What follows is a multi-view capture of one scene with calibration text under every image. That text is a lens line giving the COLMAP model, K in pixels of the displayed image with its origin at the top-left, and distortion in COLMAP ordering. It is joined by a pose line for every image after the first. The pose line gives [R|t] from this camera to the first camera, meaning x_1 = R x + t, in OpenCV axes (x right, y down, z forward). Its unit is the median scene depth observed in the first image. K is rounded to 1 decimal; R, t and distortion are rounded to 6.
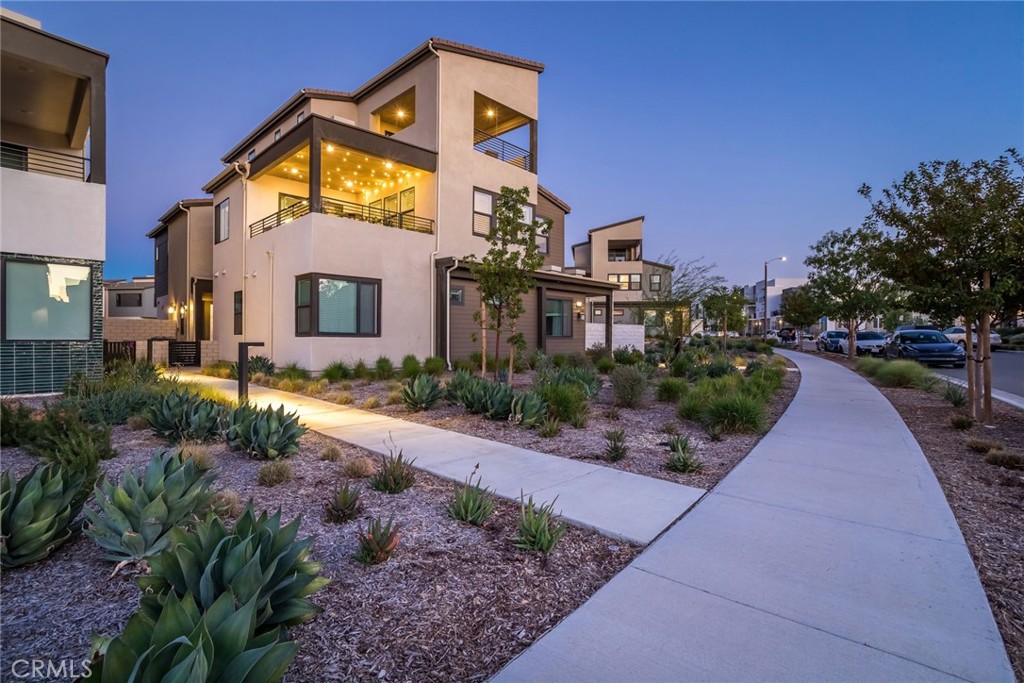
lens RADIAL K [[484.8, 0, 512.7], [0, 484.8, 336.5], [0, 0, 1]] dist [0.003138, 0.000593]
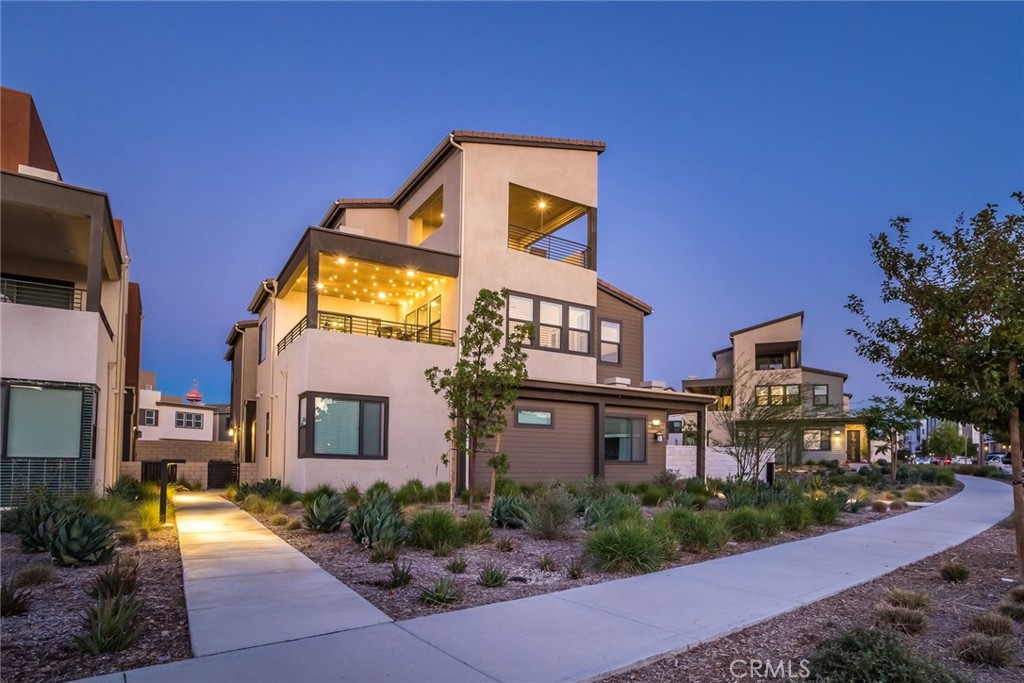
lens RADIAL K [[567.7, 0, 514.7], [0, 567.7, 454.2], [0, 0, 1]] dist [-0.006312, -0.001923]
pose [[0.973512, 0.004030, -0.228602, 0.157256], [-0.007656, 0.999859, -0.014975, 0.003852], [0.228510, 0.016328, 0.973405, 0.003114]]
